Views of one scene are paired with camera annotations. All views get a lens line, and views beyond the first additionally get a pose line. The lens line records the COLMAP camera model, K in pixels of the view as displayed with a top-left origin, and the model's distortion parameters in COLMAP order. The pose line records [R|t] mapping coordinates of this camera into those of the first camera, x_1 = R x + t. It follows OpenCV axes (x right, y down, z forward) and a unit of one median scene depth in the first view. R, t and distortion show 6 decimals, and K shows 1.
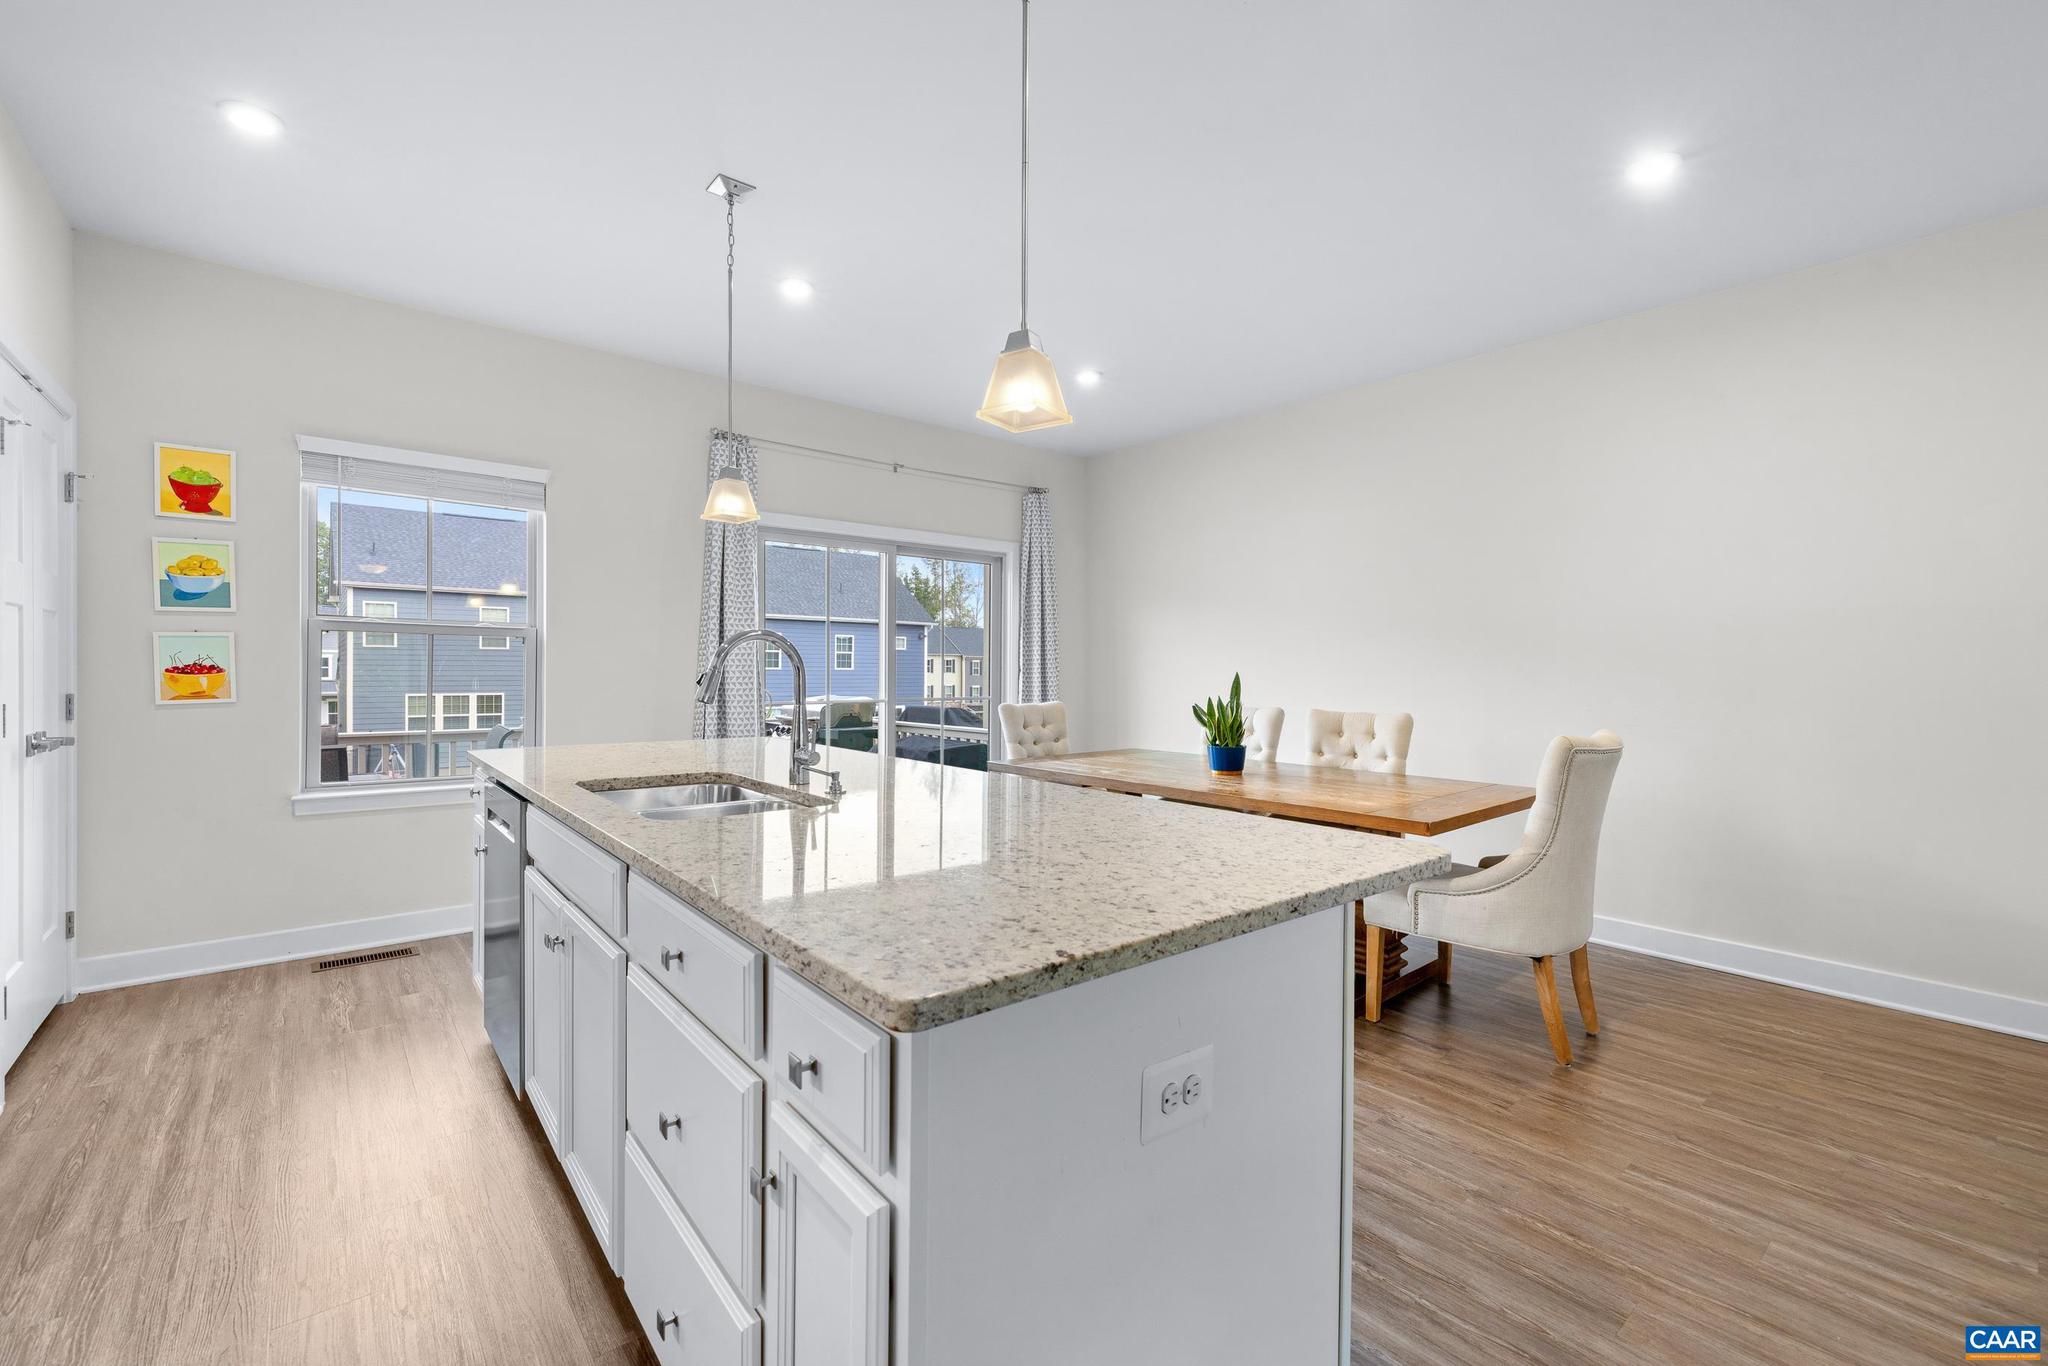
lens RADIAL K [[864.2, 0, 1018.1], [0, 864.2, 679.5], [0, 0, 1]] dist [0.002558, -0.001731]
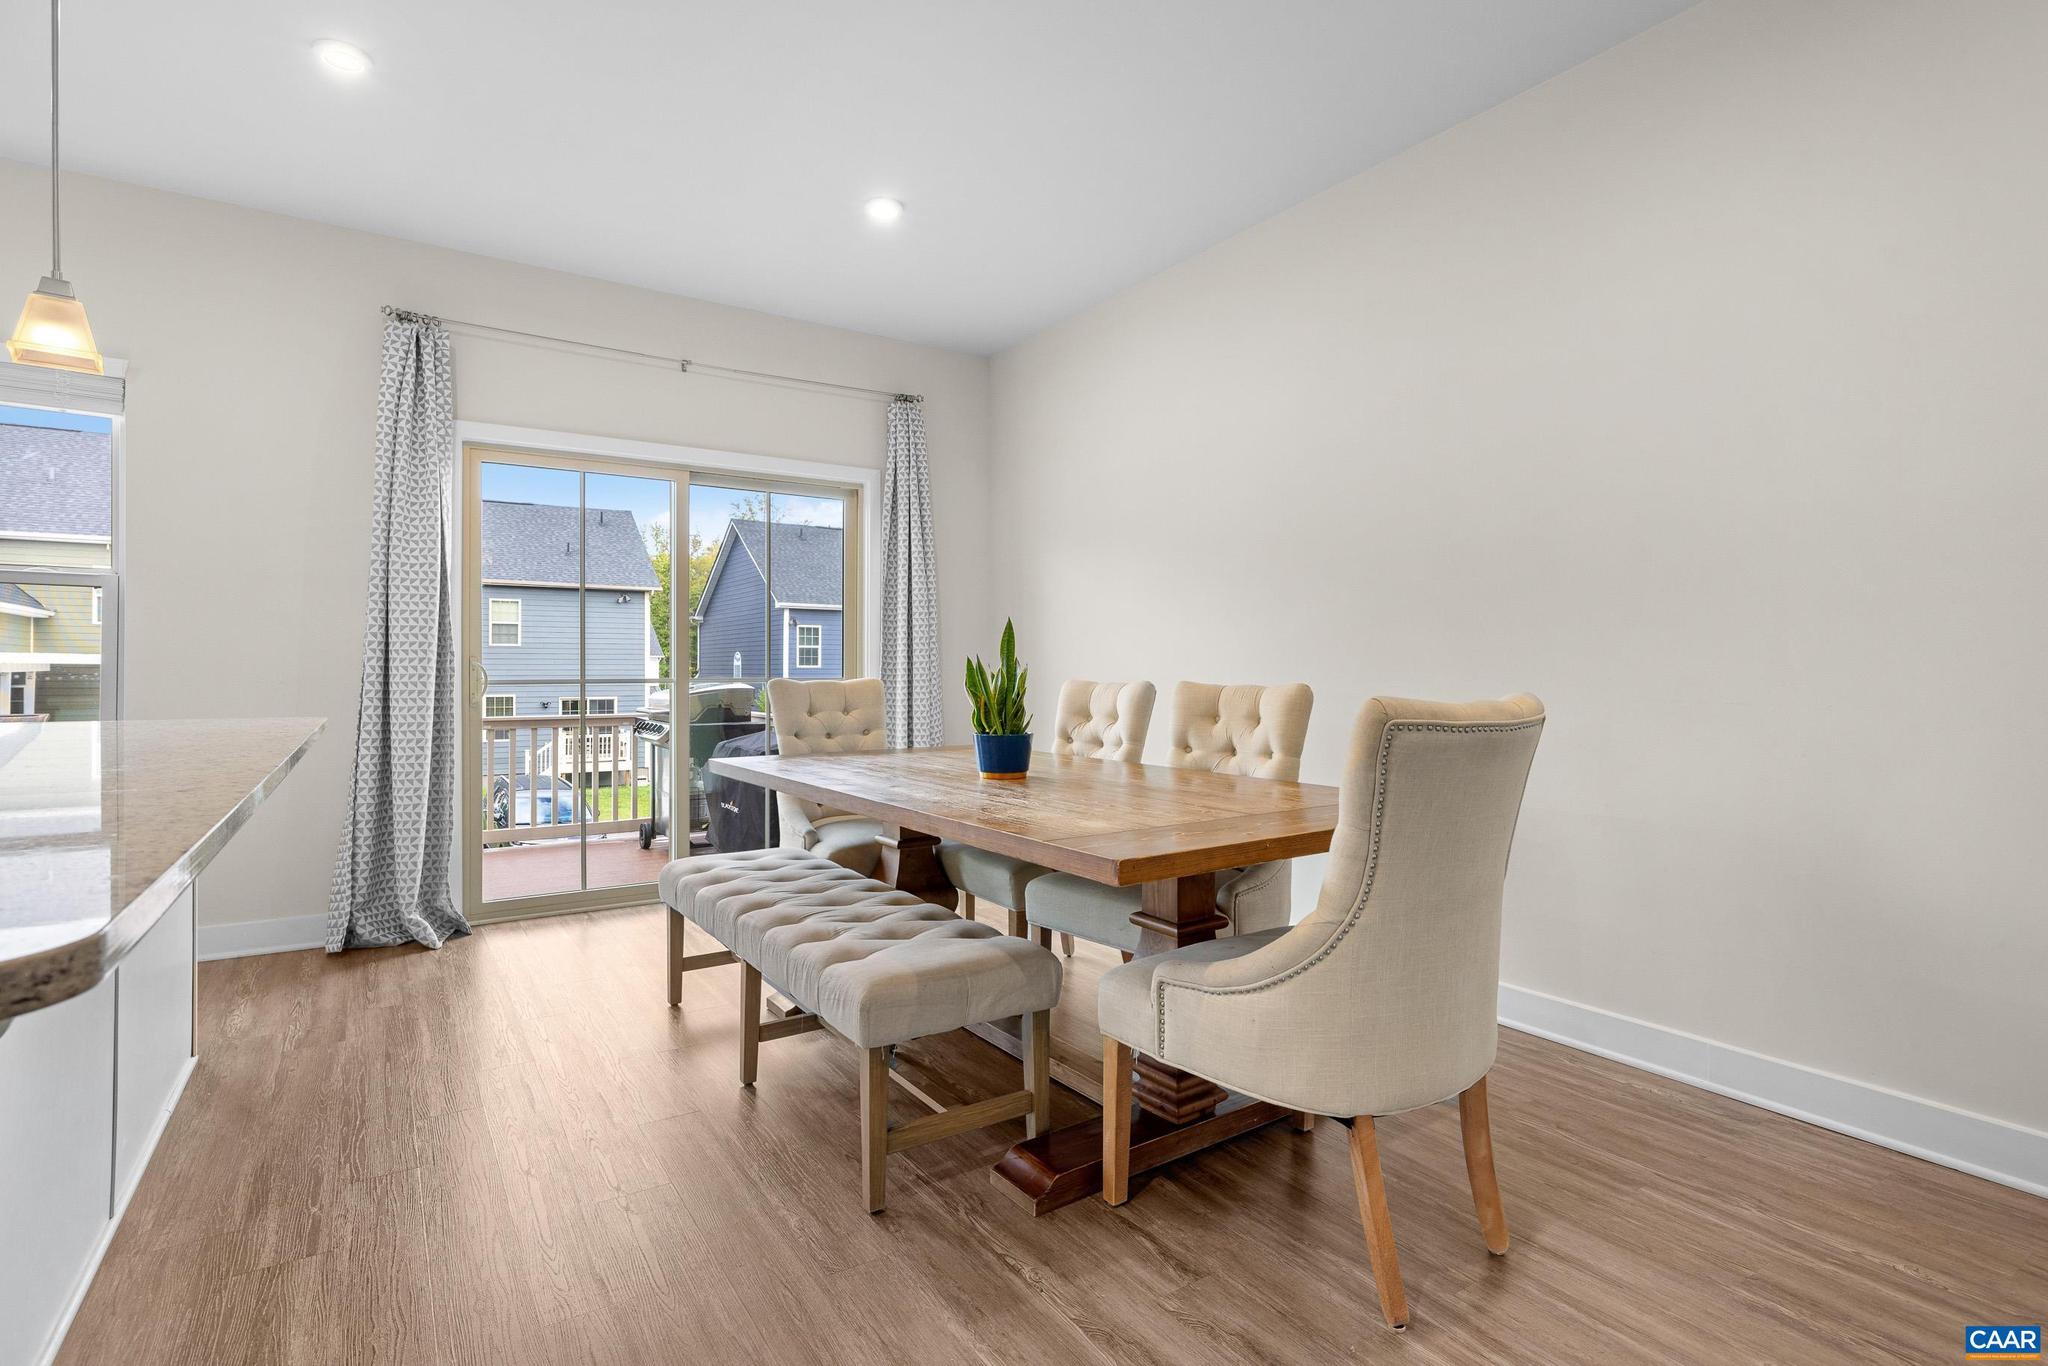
lens RADIAL K [[996.8, 0, 1020.4], [0, 996.8, 670.9], [0, 0, 1]] dist [-0.001202, -0.001574]
pose [[0.994367, -0.003975, -0.105915, 0.374862], [0.002789, 0.999932, -0.011342, 0.043076], [0.105953, 0.010982, 0.994310, 0.295497]]
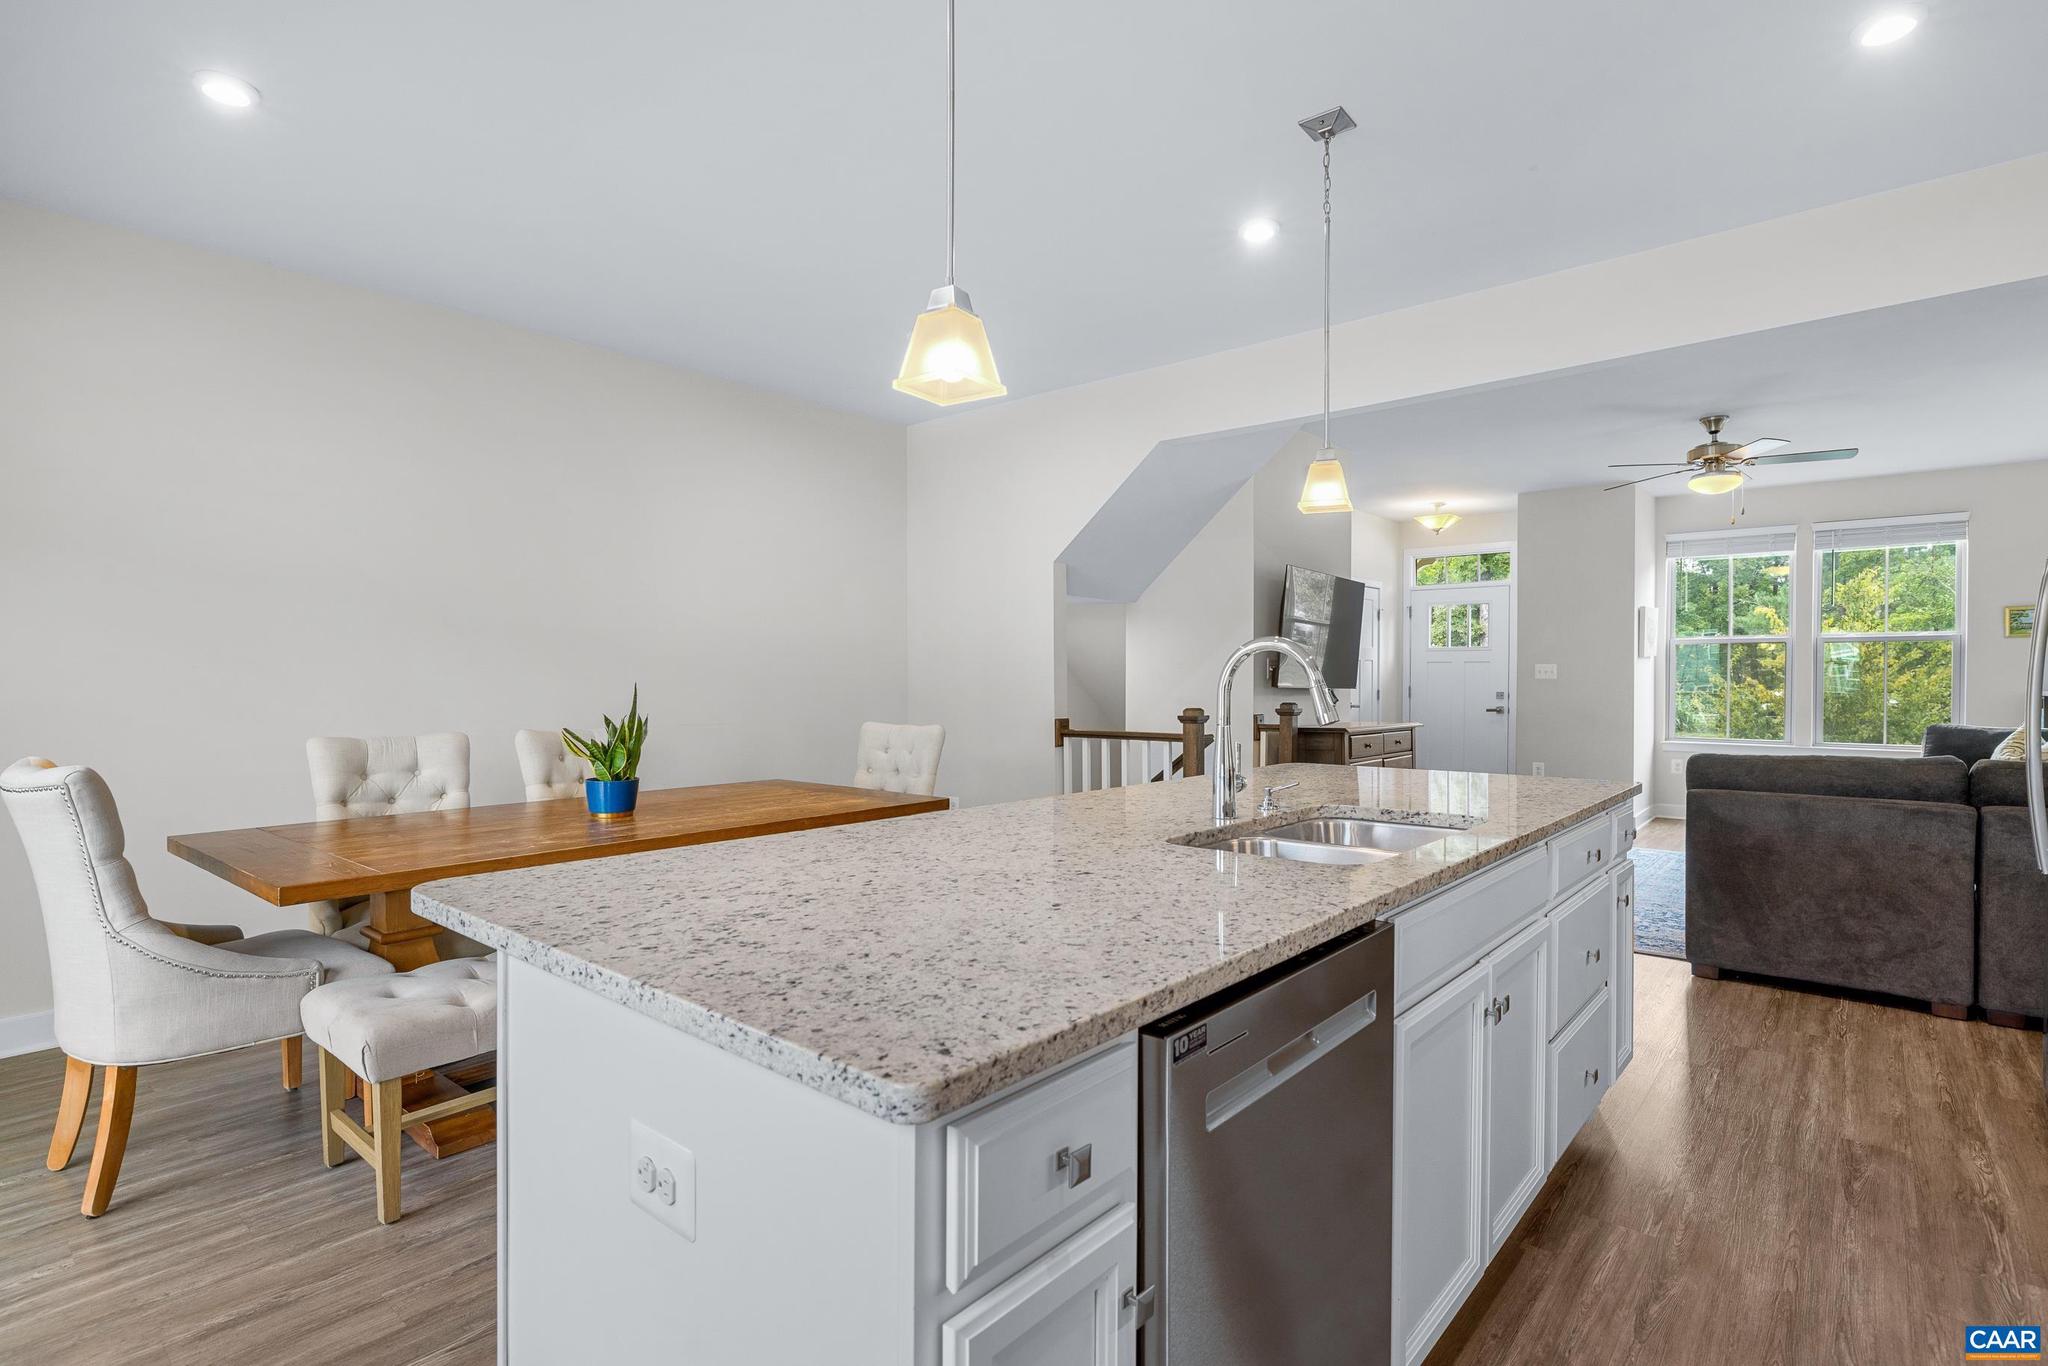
lens RADIAL K [[996.8, 0, 1020.5], [0, 996.8, 699.7], [0, 0, 1]] dist [-0.001202, -0.001574]
pose [[-0.174217, -0.027063, 0.984335, -0.782957], [0.012122, 0.999488, 0.029625, -0.018229], [-0.984633, 0.017094, -0.173800, 0.895428]]
